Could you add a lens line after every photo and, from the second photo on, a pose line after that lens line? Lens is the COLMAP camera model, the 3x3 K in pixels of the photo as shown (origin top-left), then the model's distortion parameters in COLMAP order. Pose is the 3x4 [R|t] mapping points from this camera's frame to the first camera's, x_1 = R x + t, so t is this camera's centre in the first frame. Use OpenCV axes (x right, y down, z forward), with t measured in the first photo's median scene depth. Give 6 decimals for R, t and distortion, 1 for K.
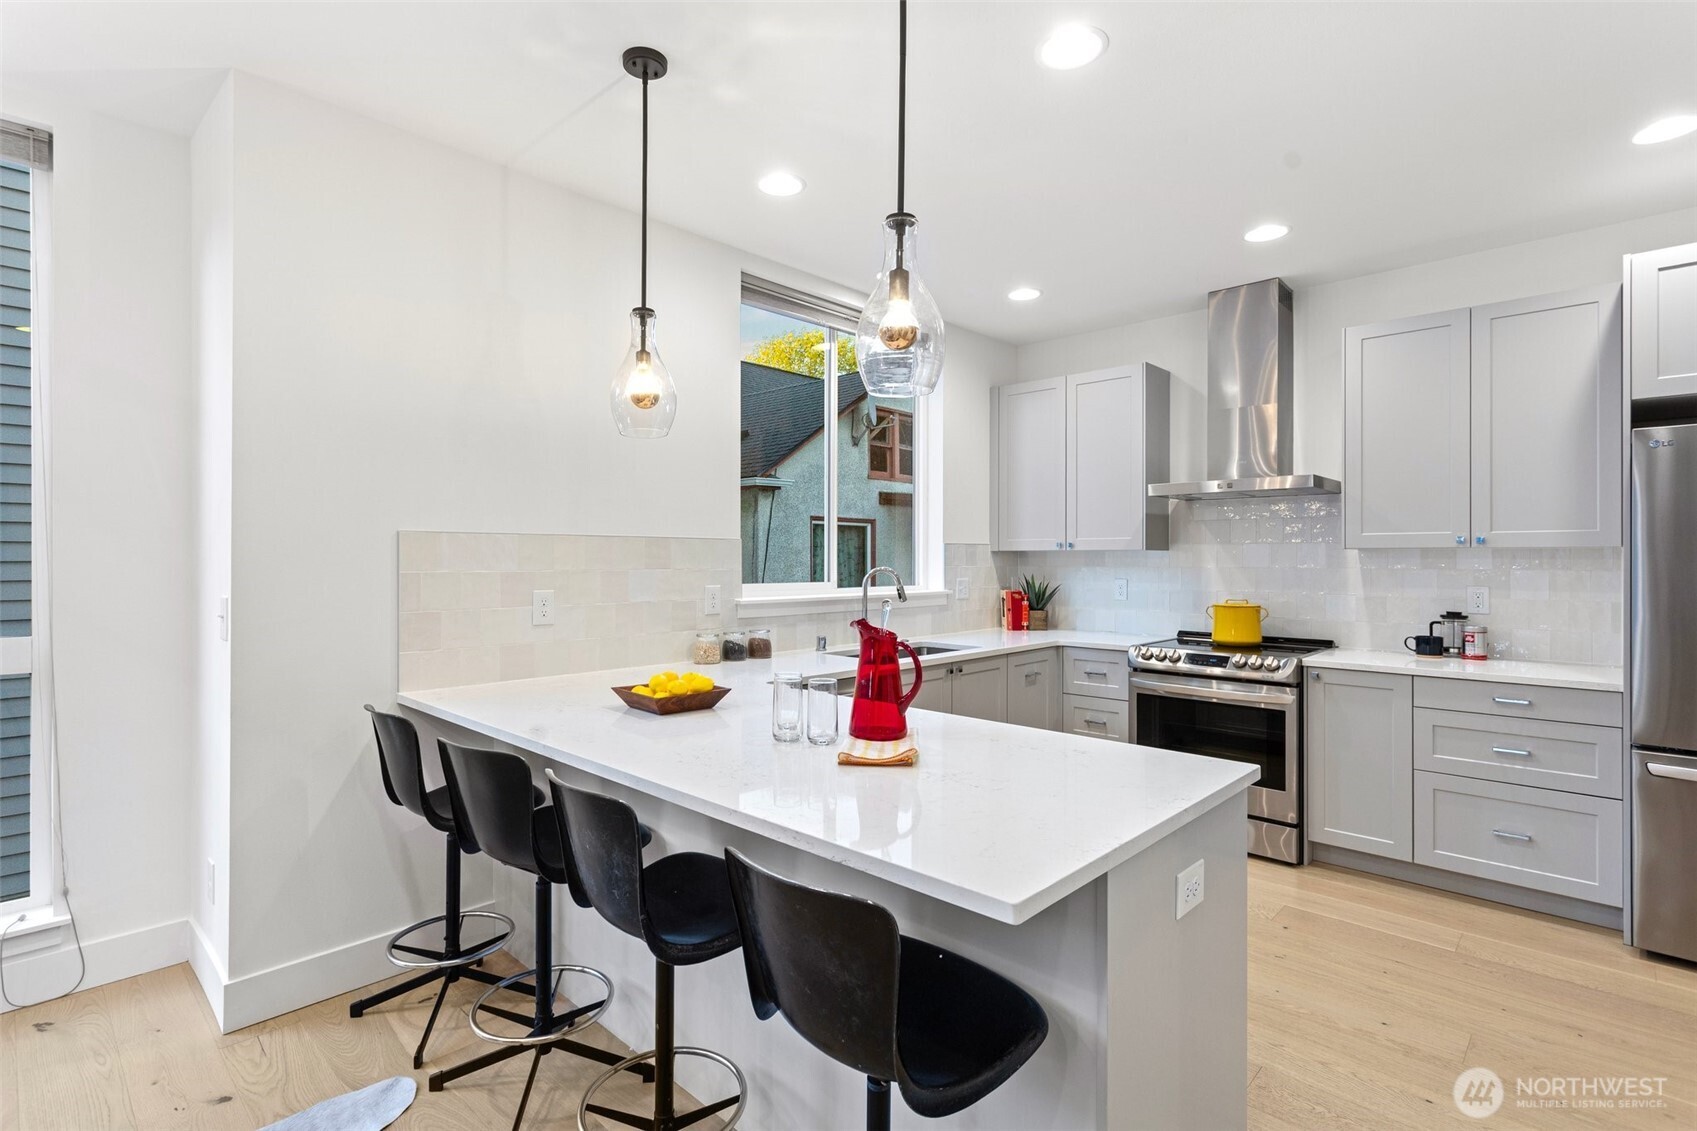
lens RADIAL K [[808.5, 0, 855.5], [0, 808.5, 559.2], [0, 0, 1]] dist [0.001677, 0.000778]
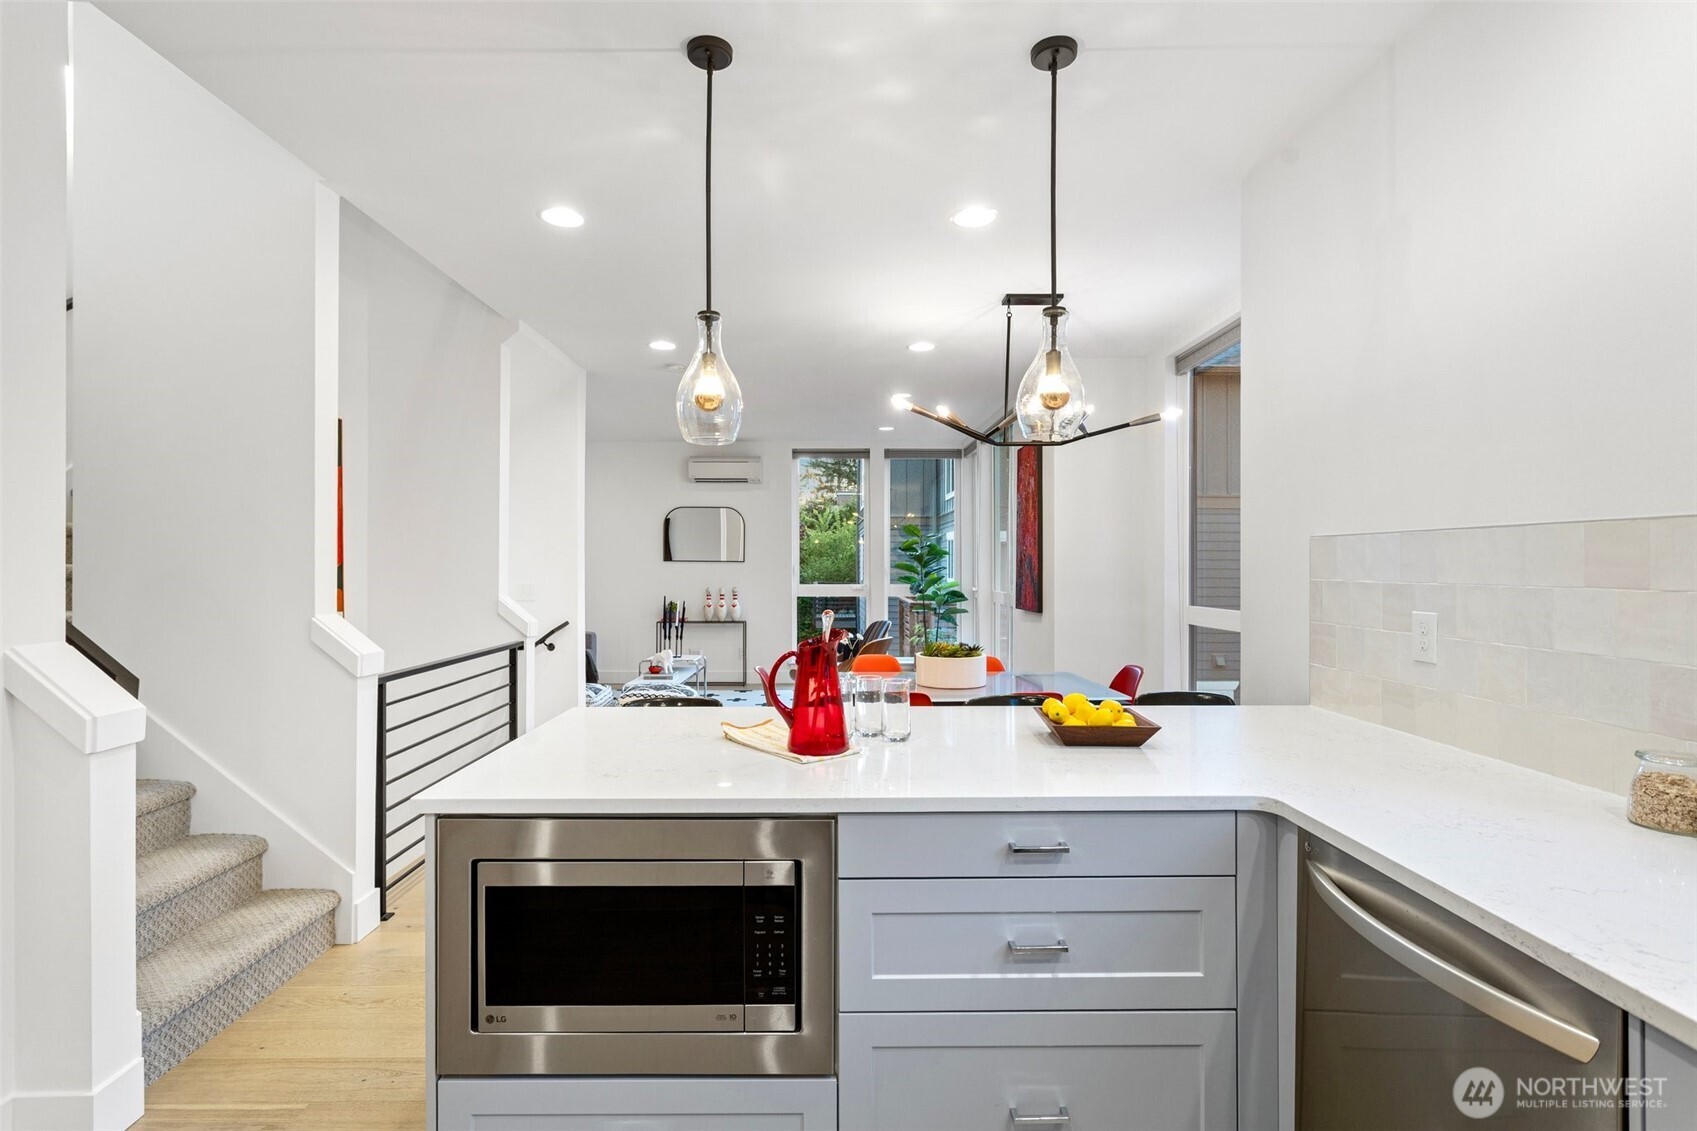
lens RADIAL K [[827.0, 0, 839.4], [0, 827.0, 566.6], [0, 0, 1]] dist [0.005186, 0.000455]
pose [[-0.720563, 0.000354, -0.693389, 0.334042], [-0.001226, 0.999998, 0.001785, -0.000599], [0.693388, 0.002136, -0.720561, 0.837013]]
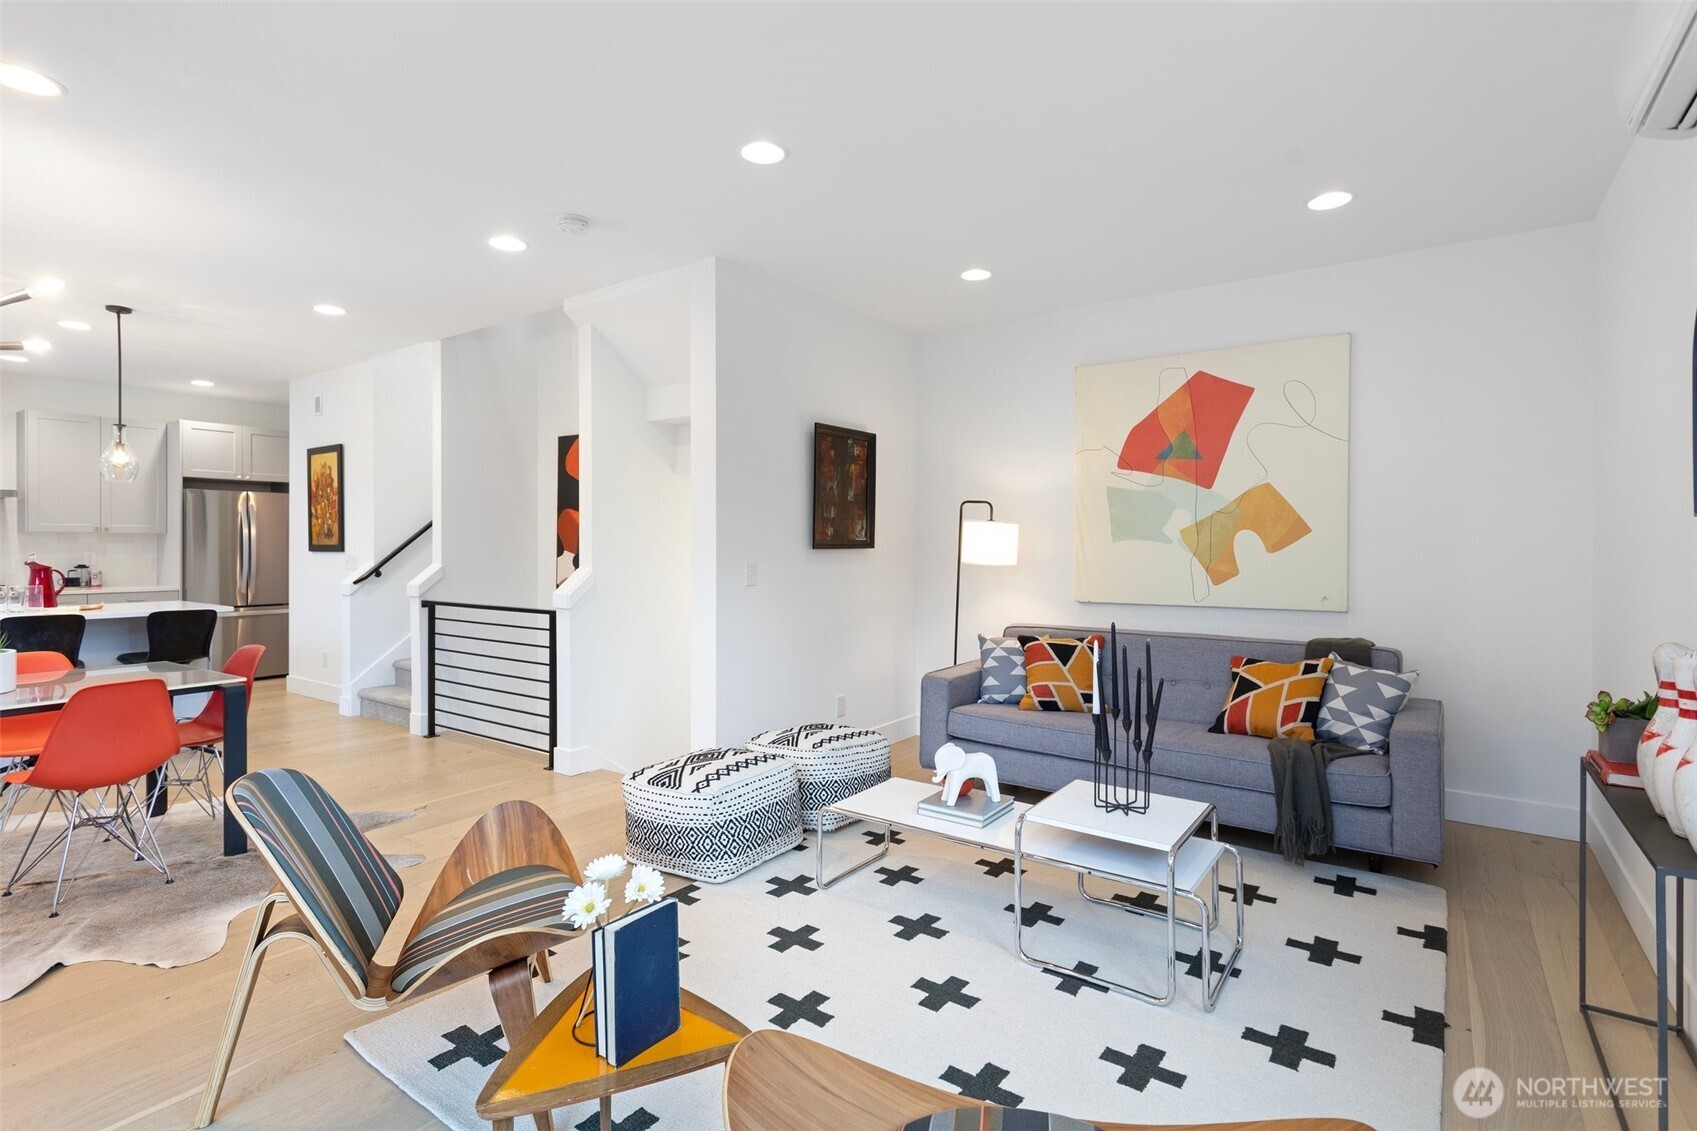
lens RADIAL K [[813.7, 0, 845.1], [0, 813.7, 551.5], [0, 0, 1]] dist [0.000547, 0.000343]
pose [[-0.128946, -0.009258, 0.991608, -1.336800], [-0.004395, 0.999952, 0.008764, 0.007383], [-0.991642, -0.003228, -0.128980, -0.532036]]
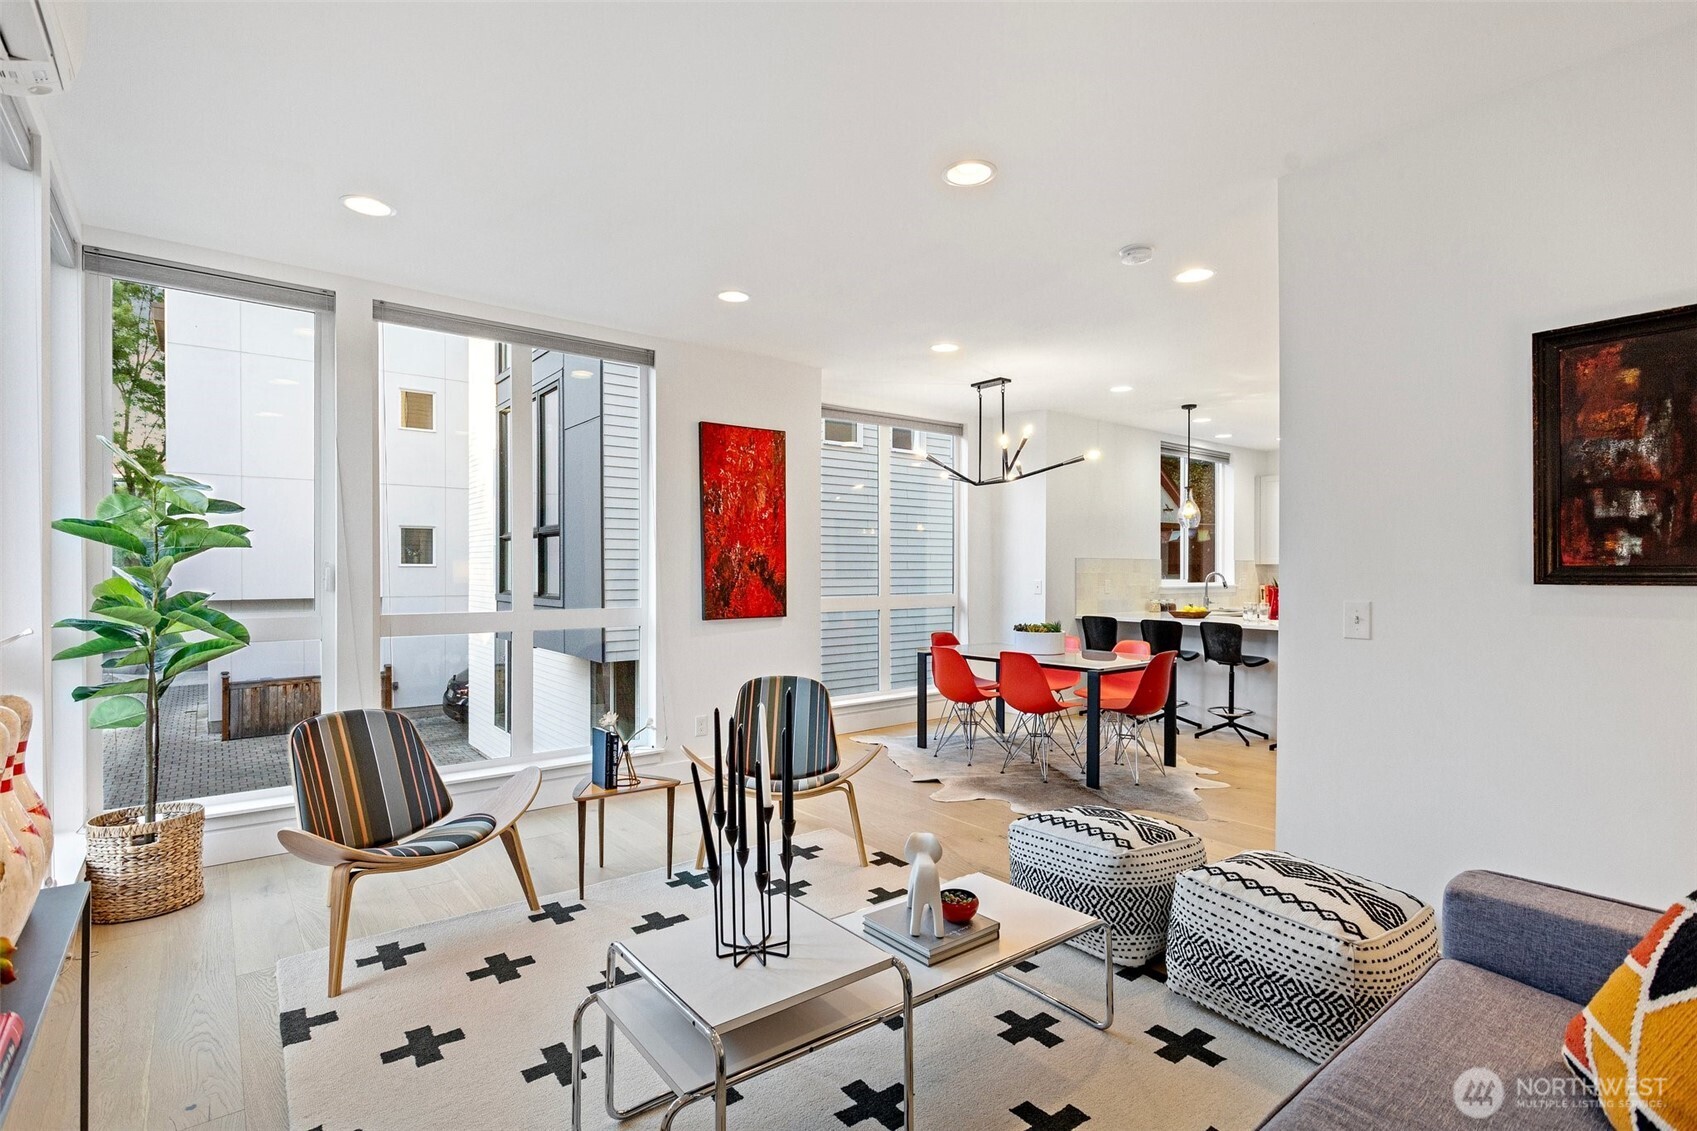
lens RADIAL K [[815.3, 0, 856.1], [0, 815.3, 563.4], [0, 0, 1]] dist [-0.000951, 0.000544]
pose [[0.989607, 0.001962, -0.143782, -0.586433], [-0.002783, 0.999981, -0.005509, 0.001033], [0.143768, 0.005852, 0.989594, -1.235706]]
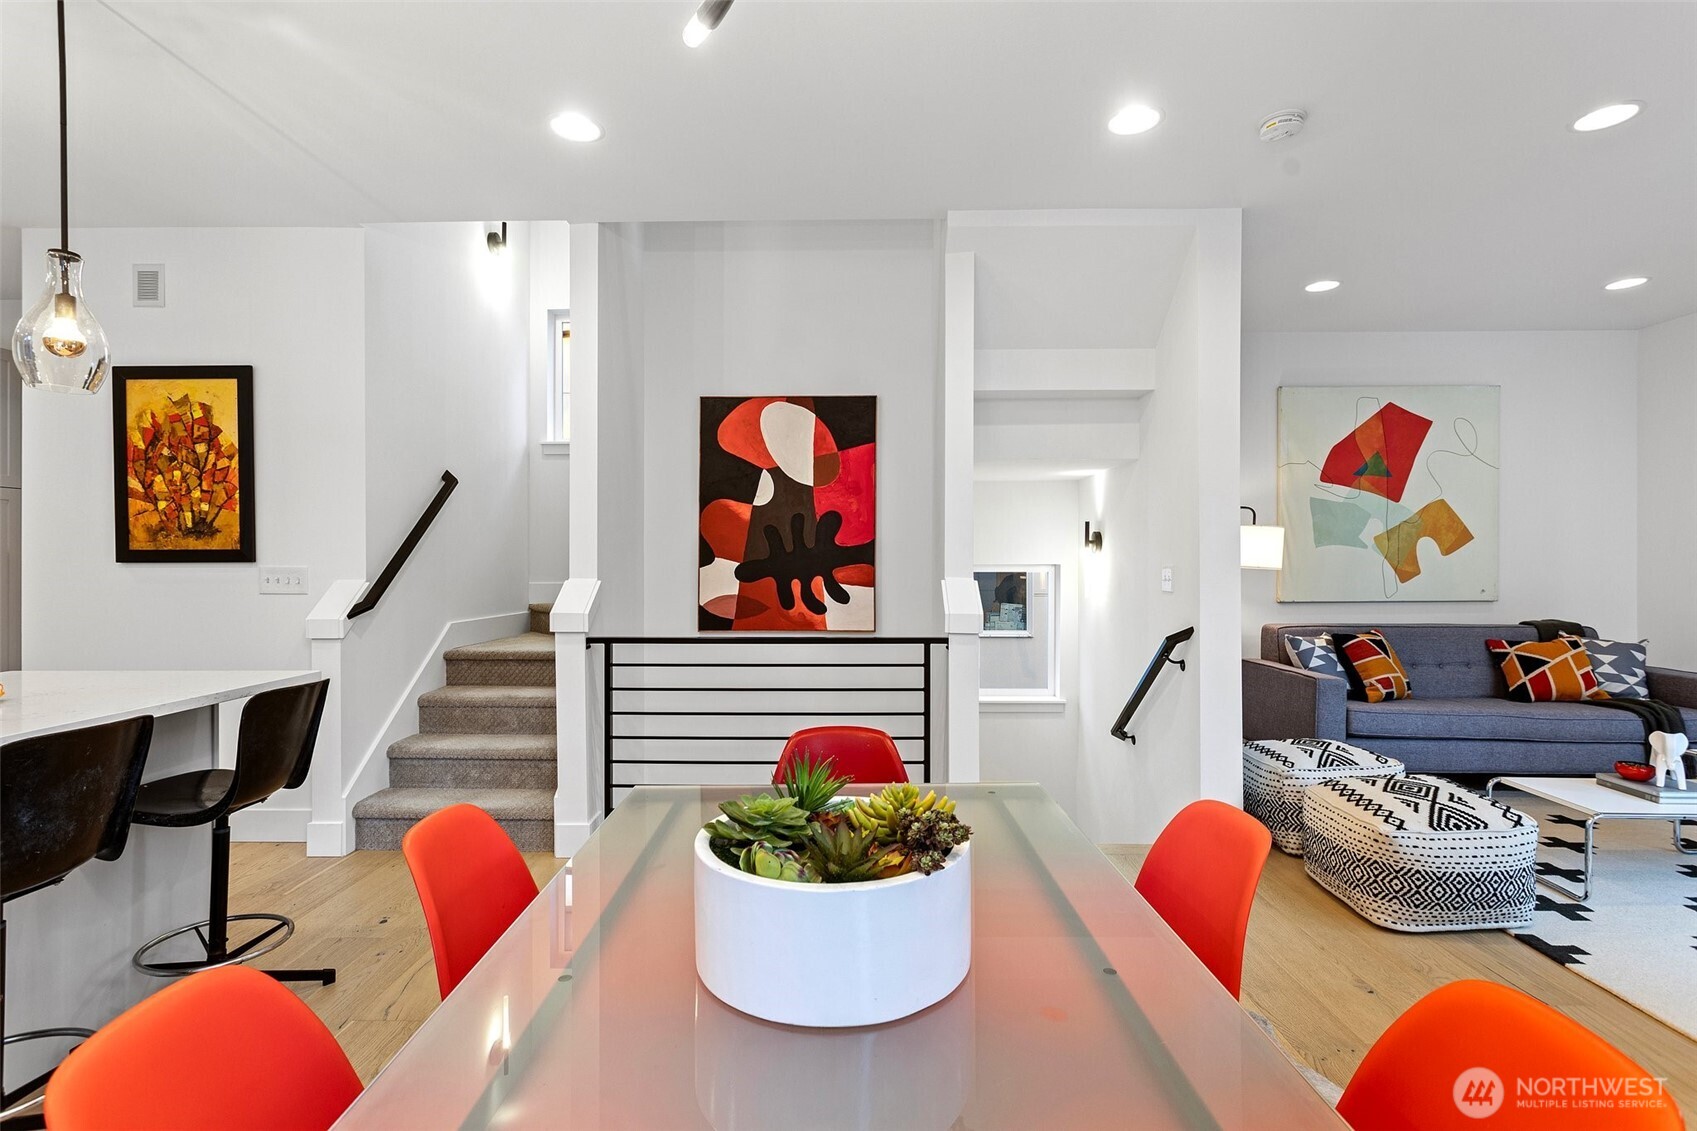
lens RADIAL K [[802.1, 0, 832.0], [0, 802.1, 560.3], [0, 0, 1]] dist [-0.001195, 0.000340]
pose [[-0.662729, 0.001259, 0.748858, -0.674407], [-0.000510, 0.999998, -0.002132, 0.026523], [-0.748859, -0.001794, -0.662727, 0.367190]]
